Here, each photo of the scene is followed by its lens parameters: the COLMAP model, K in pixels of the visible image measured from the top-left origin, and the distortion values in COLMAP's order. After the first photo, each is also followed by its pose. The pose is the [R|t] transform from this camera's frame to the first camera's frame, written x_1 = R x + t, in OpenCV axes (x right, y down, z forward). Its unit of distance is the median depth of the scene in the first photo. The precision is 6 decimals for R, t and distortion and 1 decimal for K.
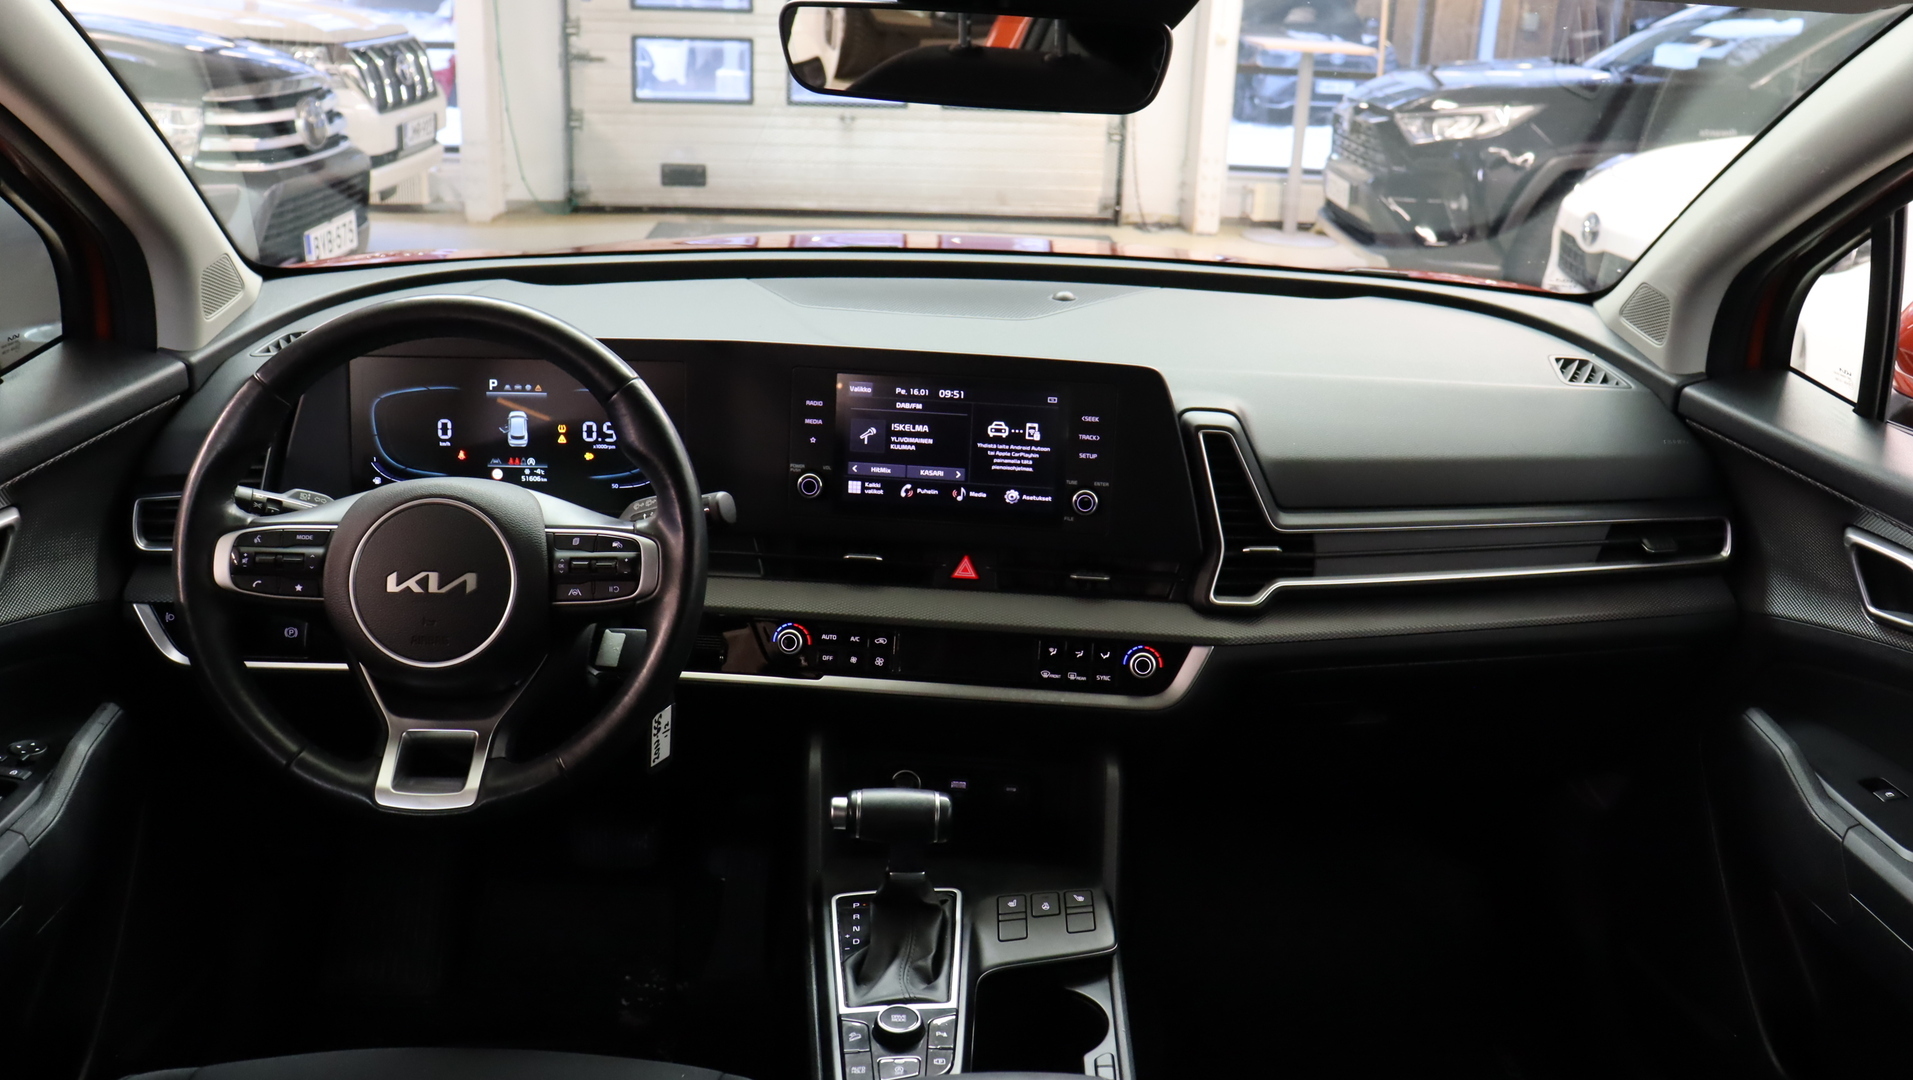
lens RADIAL K [[1547.6, 0, 981.9], [0, 1547.6, 544.3], [0, 0, 1]] dist [-0.175709, 0.125501]
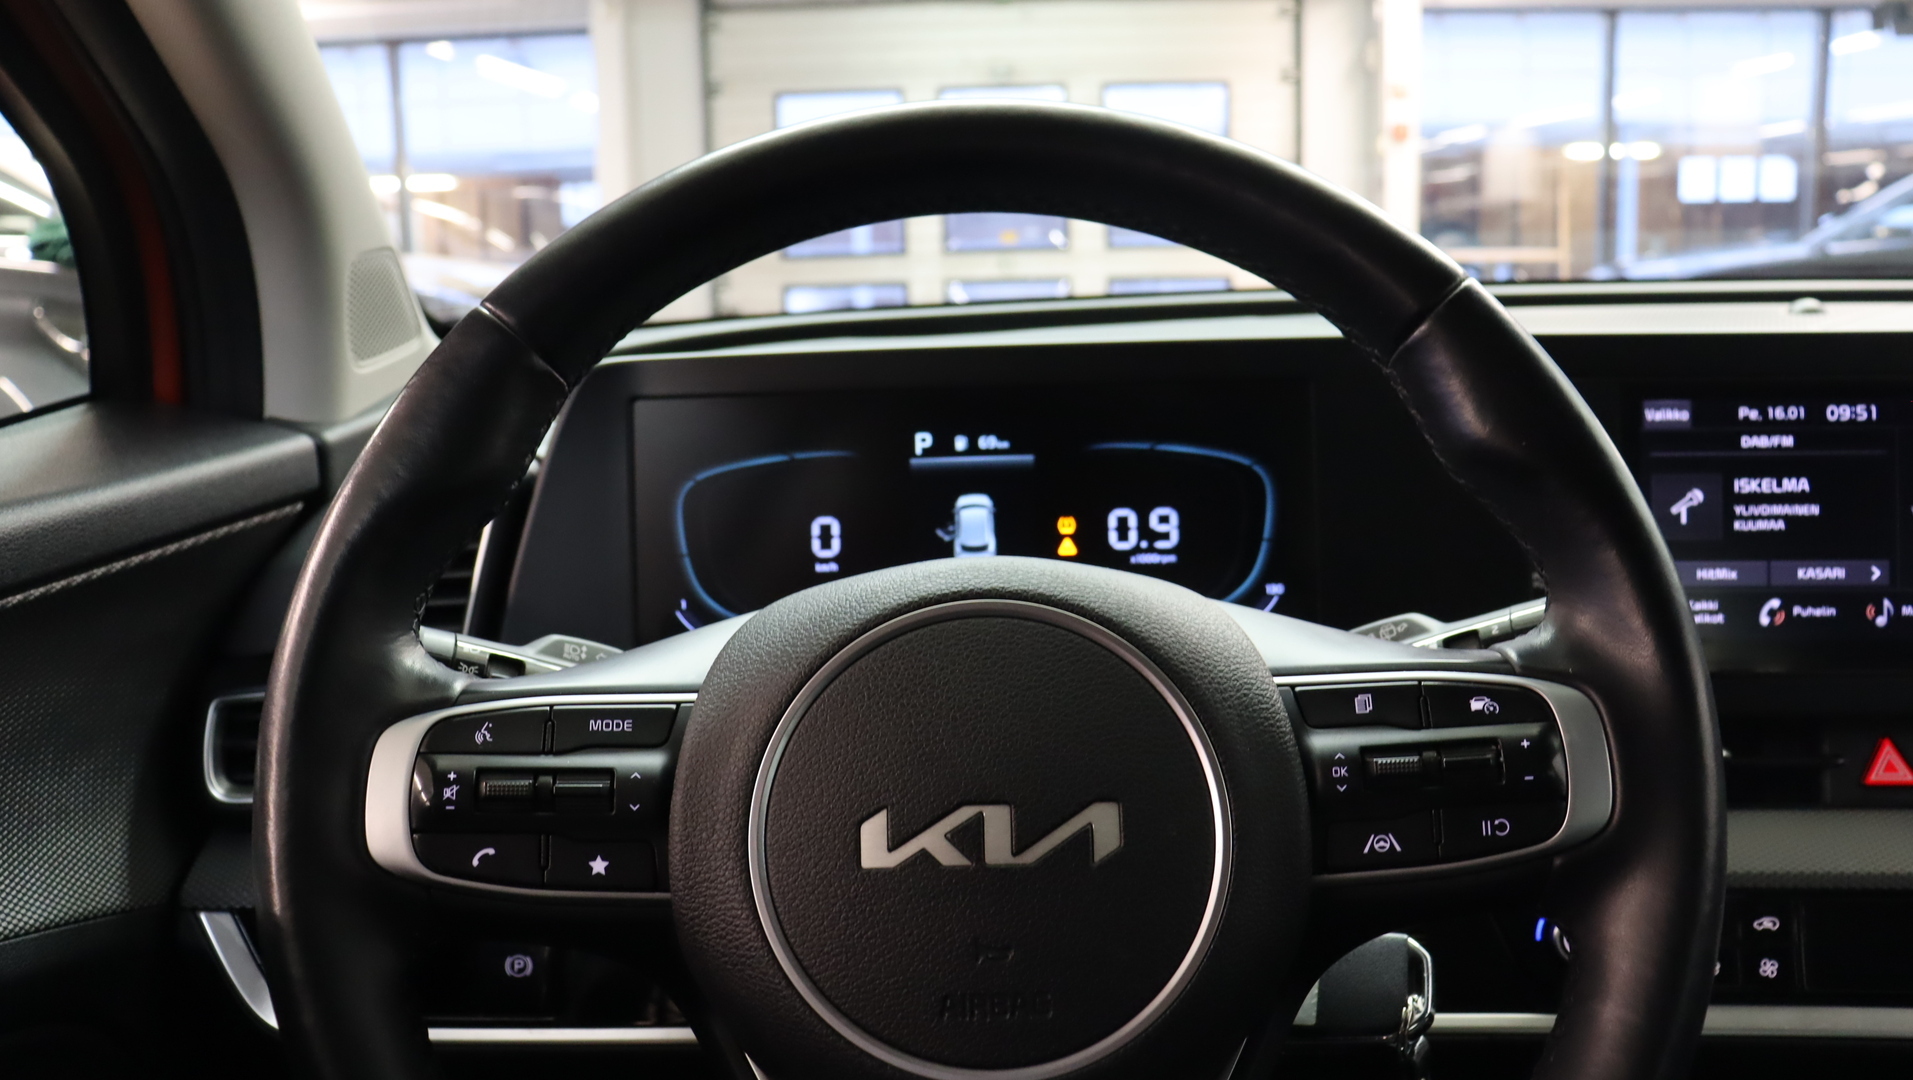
lens RADIAL K [[1547.6, 0, 973.1], [0, 1547.6, 544.8], [0, 0, 1]] dist [-0.175709, 0.125501]
pose [[0.994858, -0.057537, -0.083345, -0.268008], [0.042195, 0.983600, -0.175357, 0.016990], [0.092068, 0.170938, 0.980971, 0.516218]]
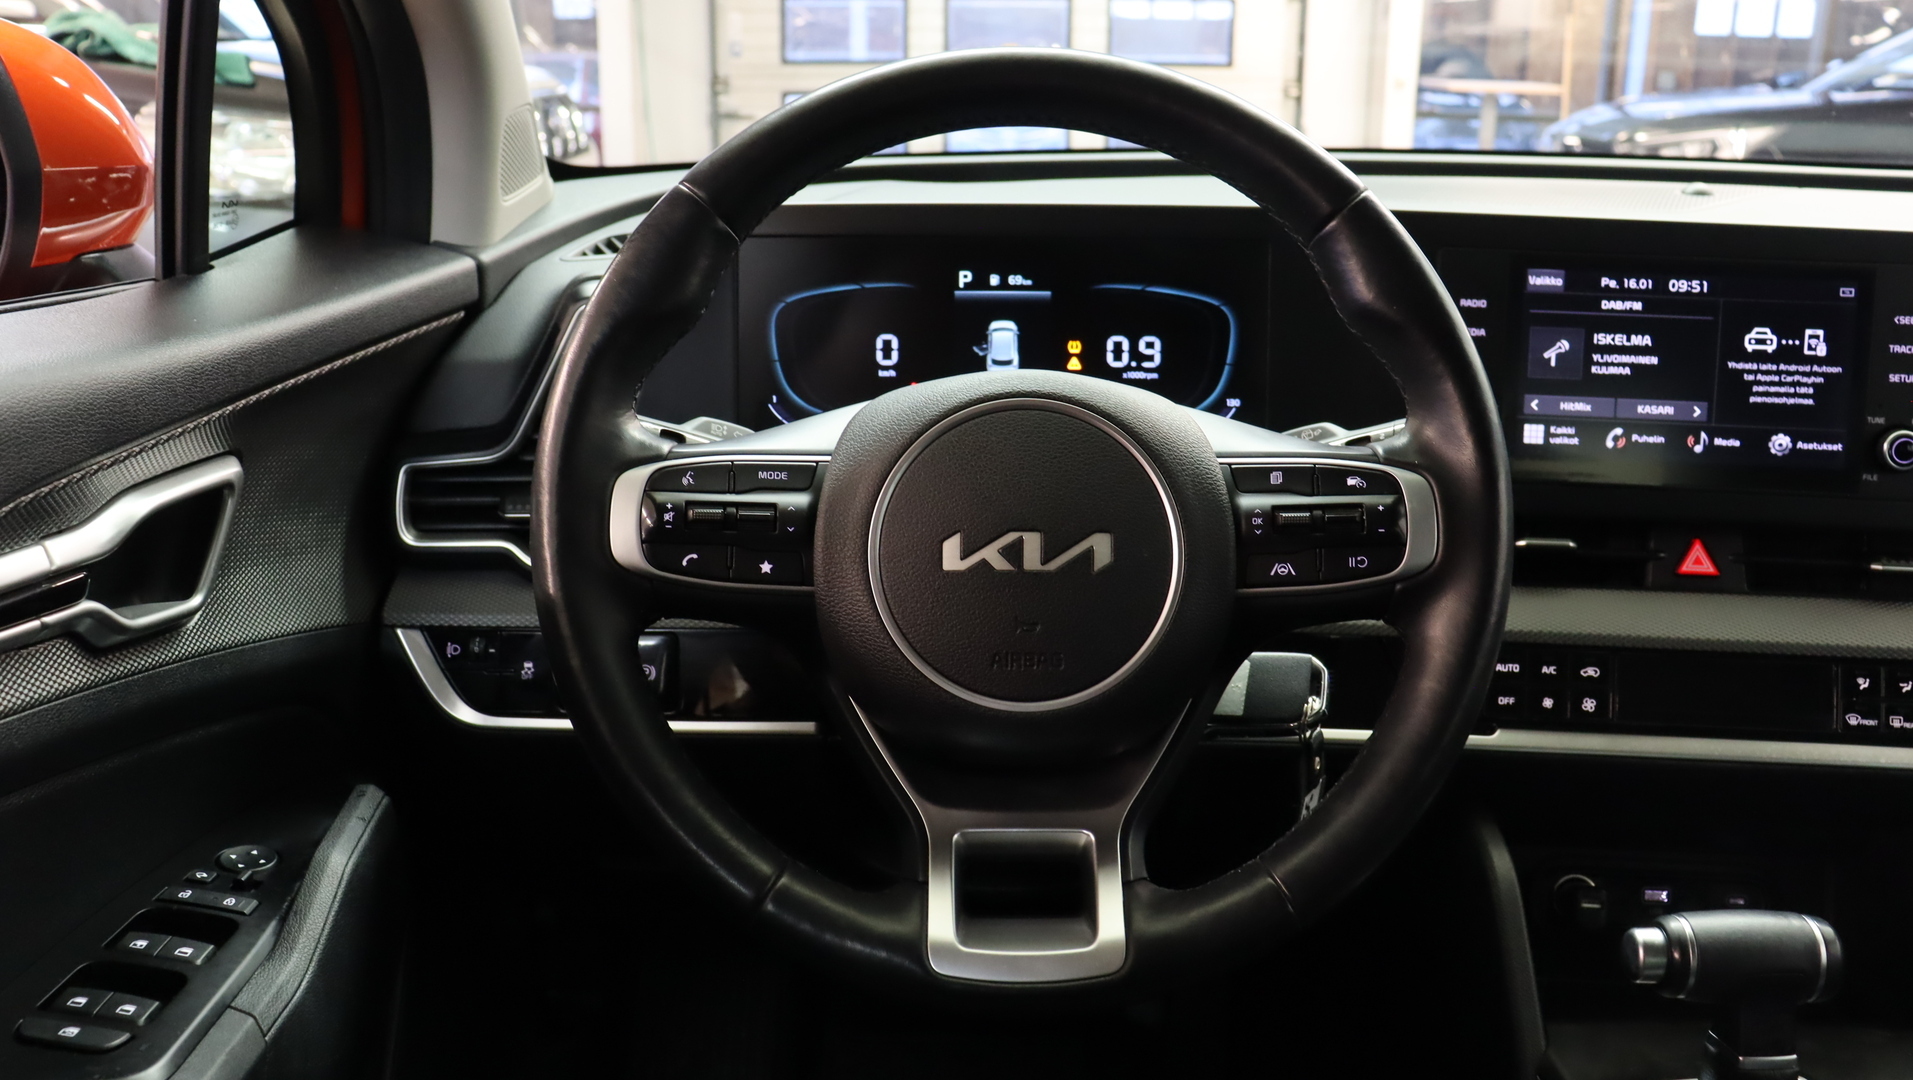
lens RADIAL K [[1547.6, 0, 974.2], [0, 1547.6, 559.8], [0, 0, 1]] dist [-0.175709, 0.125501]
pose [[0.996922, -0.014229, -0.077100, -0.272687], [0.010825, 0.998956, -0.044390, 0.041577], [0.077651, 0.043419, 0.996035, 0.366075]]
